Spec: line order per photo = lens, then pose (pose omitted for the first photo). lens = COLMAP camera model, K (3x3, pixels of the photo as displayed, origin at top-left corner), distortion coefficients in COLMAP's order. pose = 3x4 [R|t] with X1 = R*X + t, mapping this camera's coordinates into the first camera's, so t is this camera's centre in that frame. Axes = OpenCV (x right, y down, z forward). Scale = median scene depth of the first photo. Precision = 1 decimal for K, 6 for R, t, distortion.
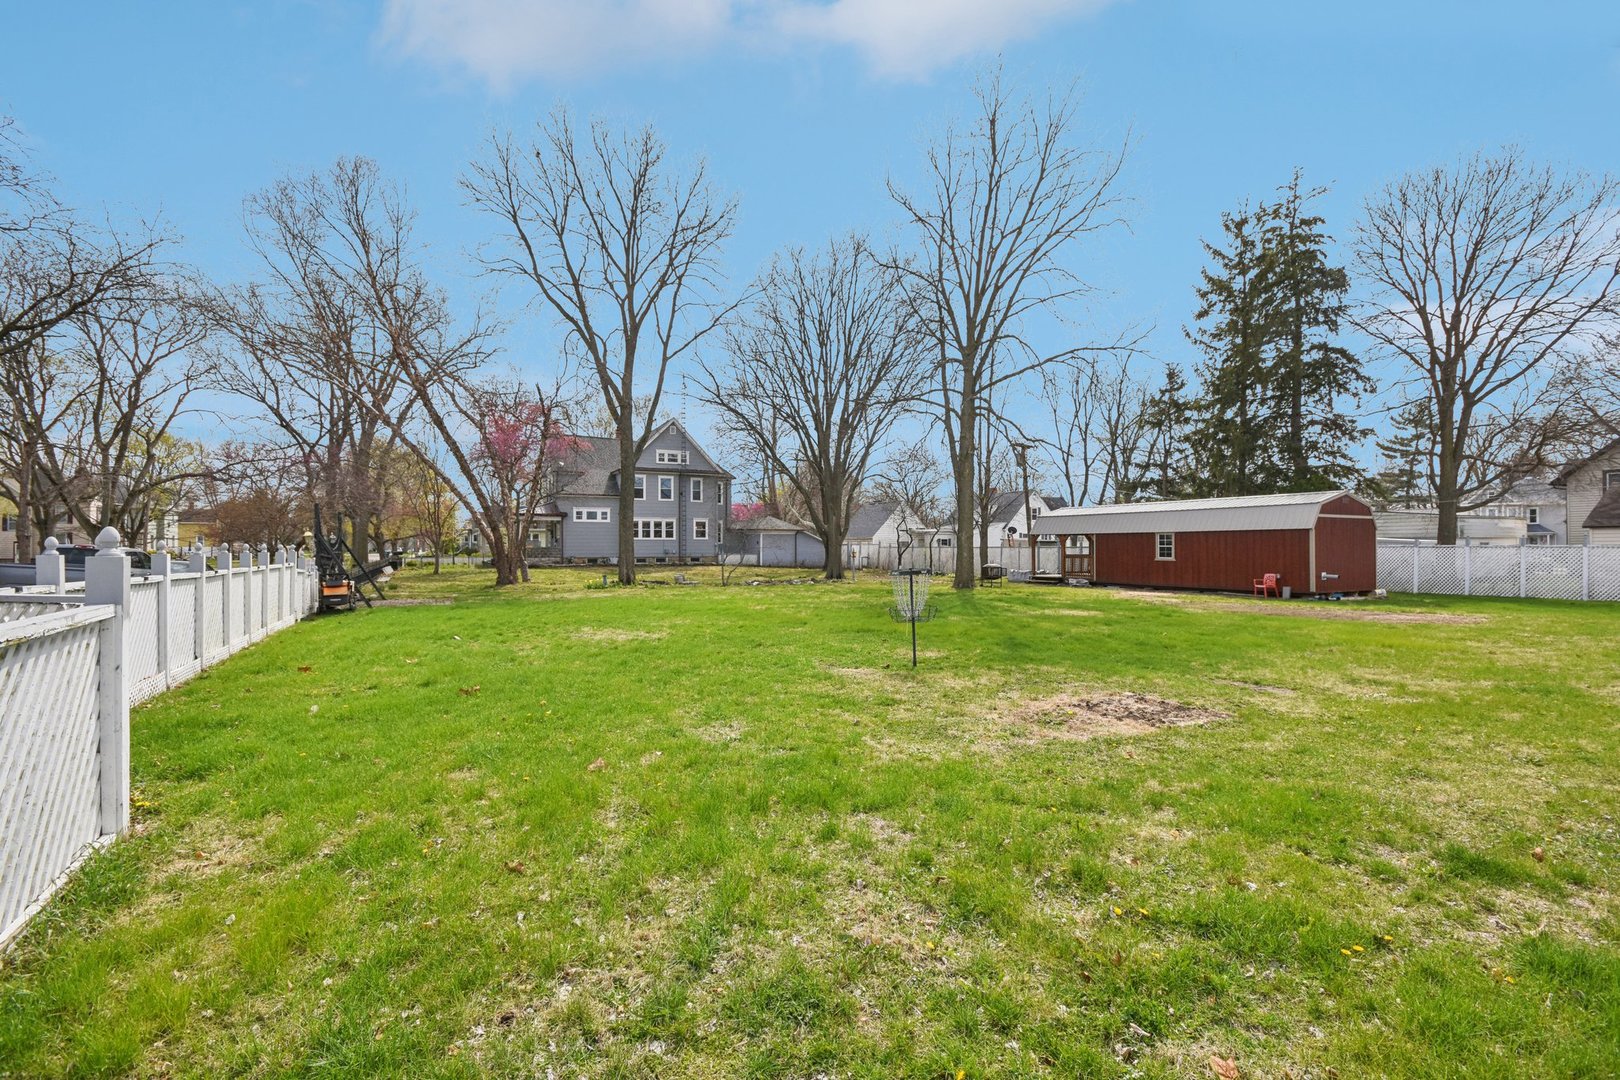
lens RADIAL K [[735.8, 0, 832.4], [0, 735.8, 535.4], [0, 0, 1]] dist [0.001483, 0.000126]
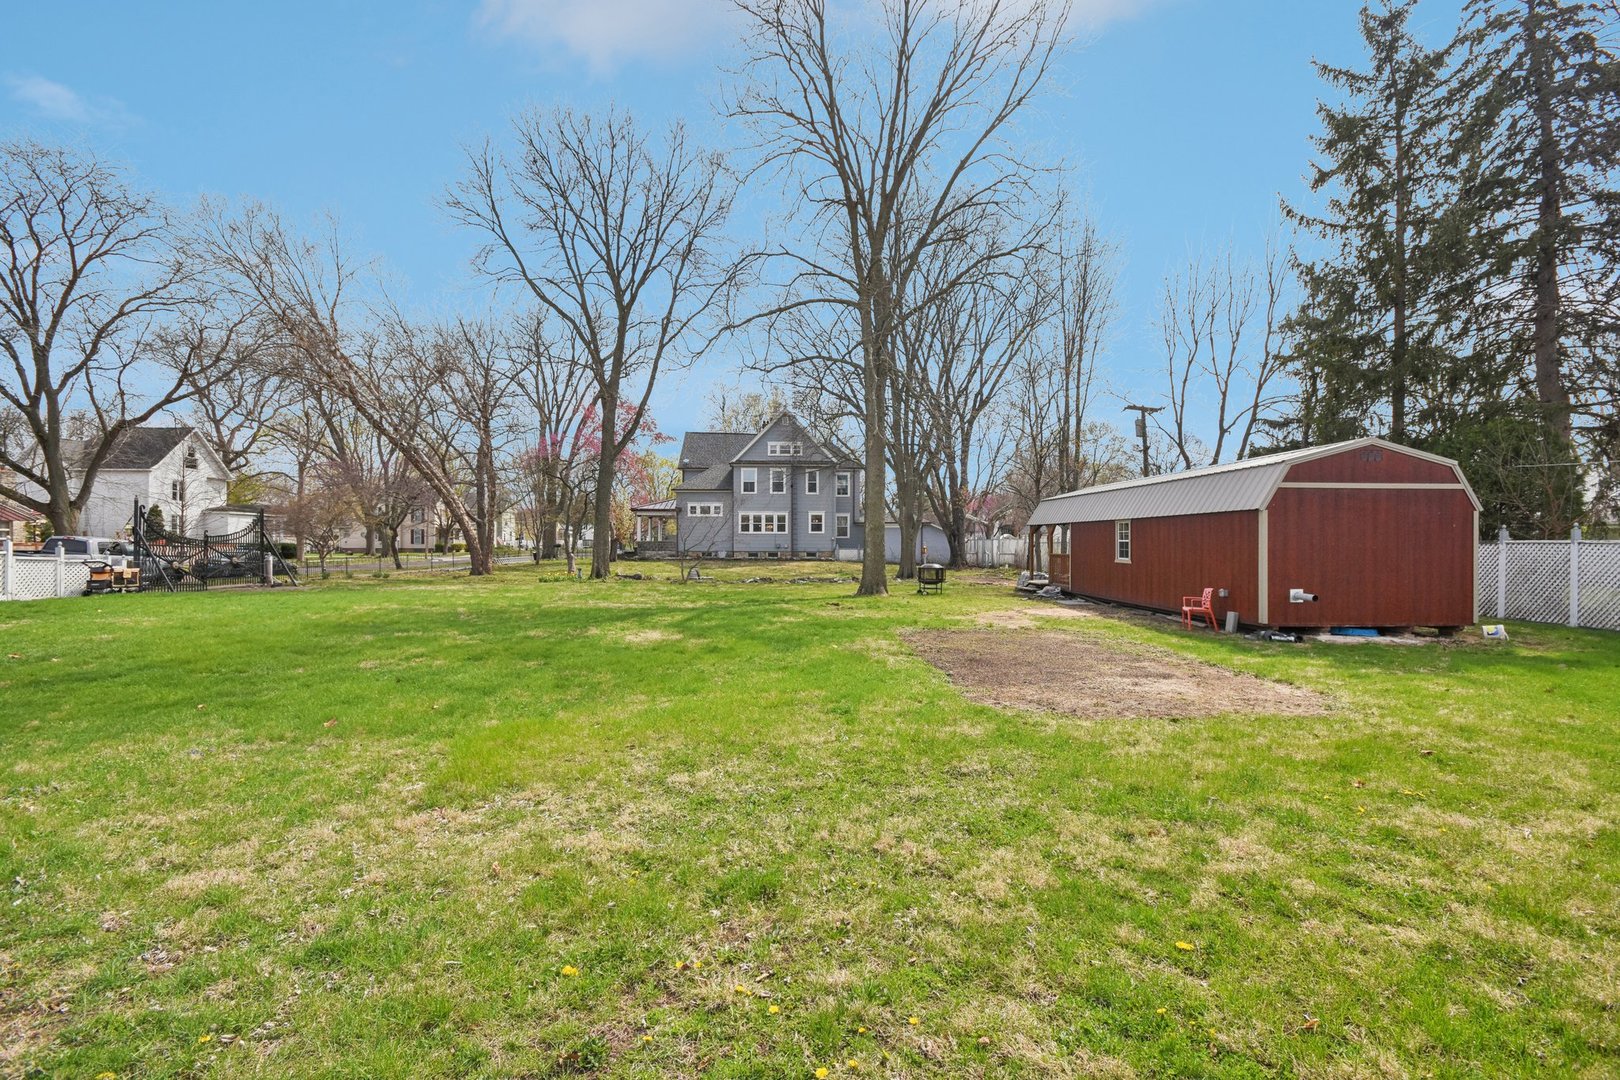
lens RADIAL K [[735.8, 0, 832.4], [0, 735.8, 535.4], [0, 0, 1]] dist [0.001483, 0.000126]
pose [[0.891759, -0.000515, -0.452511, 0.283190], [0.003426, 0.999978, 0.005614, 0.002832], [0.452498, -0.006557, 0.891741, 0.164353]]
